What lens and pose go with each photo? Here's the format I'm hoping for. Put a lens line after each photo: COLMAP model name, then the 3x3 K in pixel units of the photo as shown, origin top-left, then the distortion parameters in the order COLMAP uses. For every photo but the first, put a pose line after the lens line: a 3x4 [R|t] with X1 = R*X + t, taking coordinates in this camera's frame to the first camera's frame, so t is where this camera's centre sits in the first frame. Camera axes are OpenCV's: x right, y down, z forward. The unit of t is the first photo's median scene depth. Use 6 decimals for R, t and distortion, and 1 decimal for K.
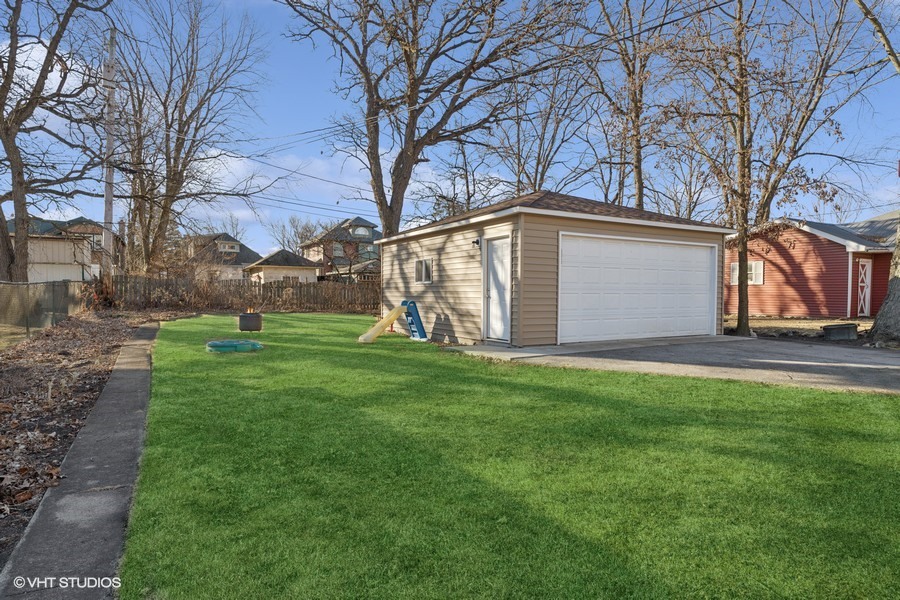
lens RADIAL K [[523.5, 0, 451.8], [0, 523.5, 301.6], [0, 0, 1]] dist [0.006340, -0.002513]
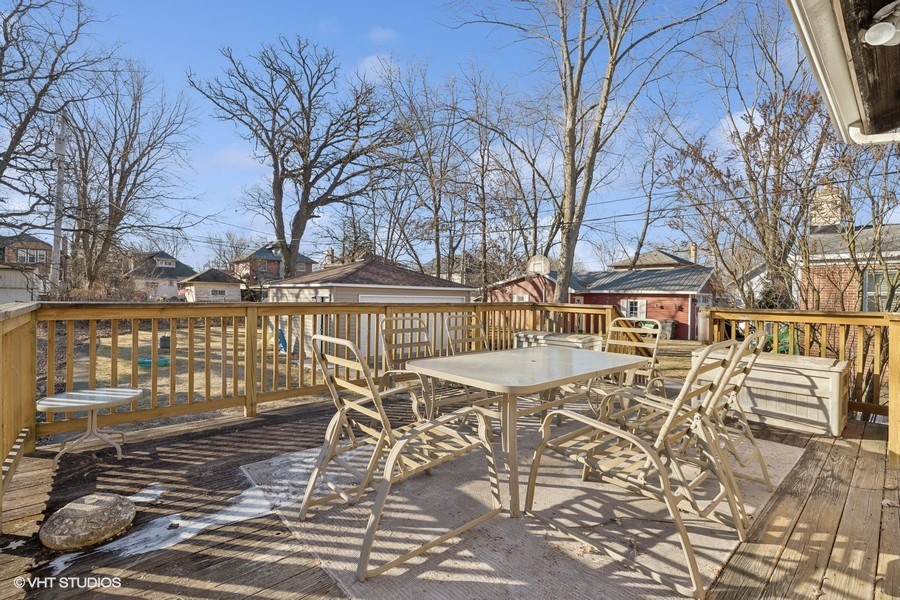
lens RADIAL K [[412.0, 0, 448.3], [0, 412.0, 295.7], [0, 0, 1]] dist [0.003277, 0.001244]
pose [[0.981498, 0.015944, 0.190810, 0.074296], [-0.012725, 0.999756, -0.018082, -0.033793], [-0.191052, 0.015320, 0.981460, -0.134981]]
